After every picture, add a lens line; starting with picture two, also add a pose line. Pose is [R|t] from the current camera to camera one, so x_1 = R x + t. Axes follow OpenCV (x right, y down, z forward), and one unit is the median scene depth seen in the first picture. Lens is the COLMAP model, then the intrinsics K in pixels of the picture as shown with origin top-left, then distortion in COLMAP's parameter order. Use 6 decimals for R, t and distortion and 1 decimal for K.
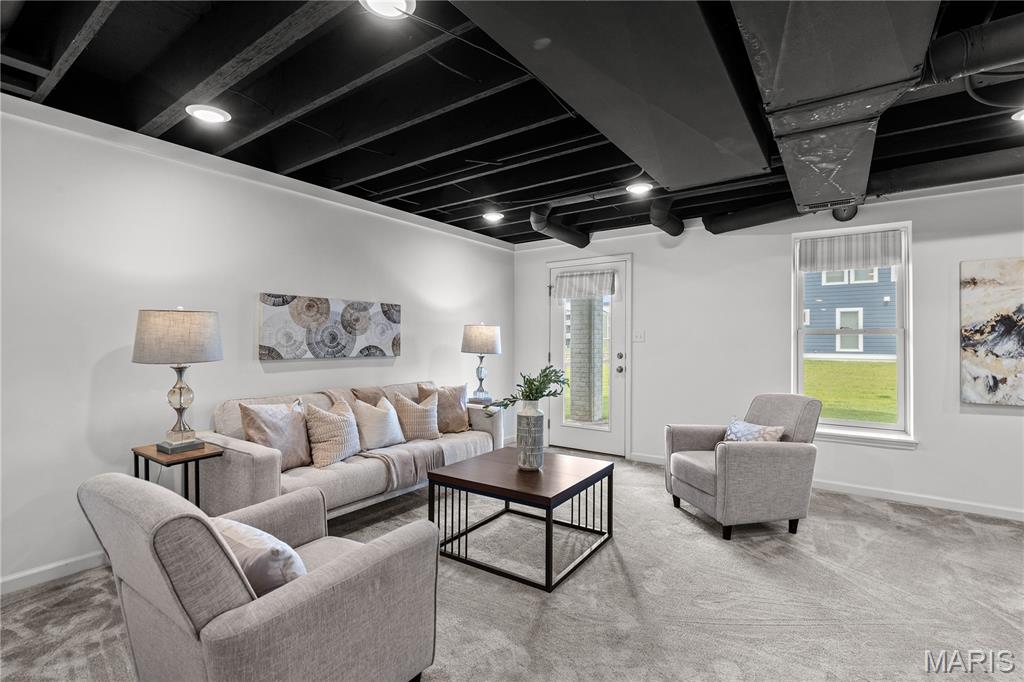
lens RADIAL K [[464.3, 0, 512.5], [0, 464.3, 340.6], [0, 0, 1]] dist [-0.008859, 0.000021]
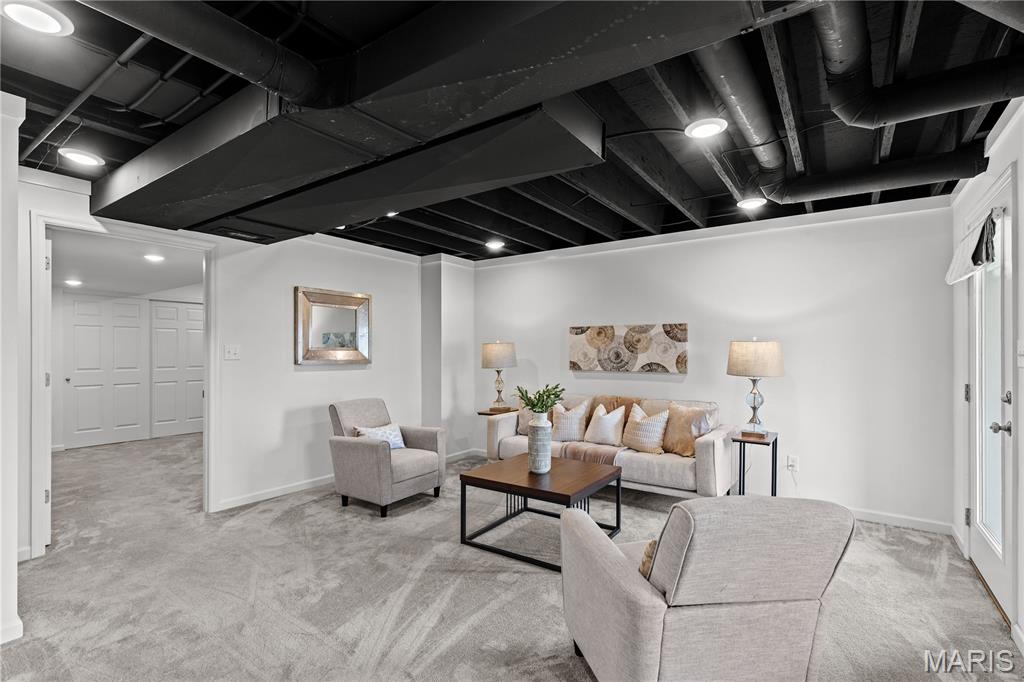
lens RADIAL K [[464.3, 0, 513.7], [0, 464.3, 347.0], [0, 0, 1]] dist [-0.008859, 0.000021]
pose [[-0.009315, -0.011004, -0.999896, 0.890255], [0.000098, 0.999939, -0.011006, -0.015943], [0.999957, -0.000201, -0.009314, 0.712943]]
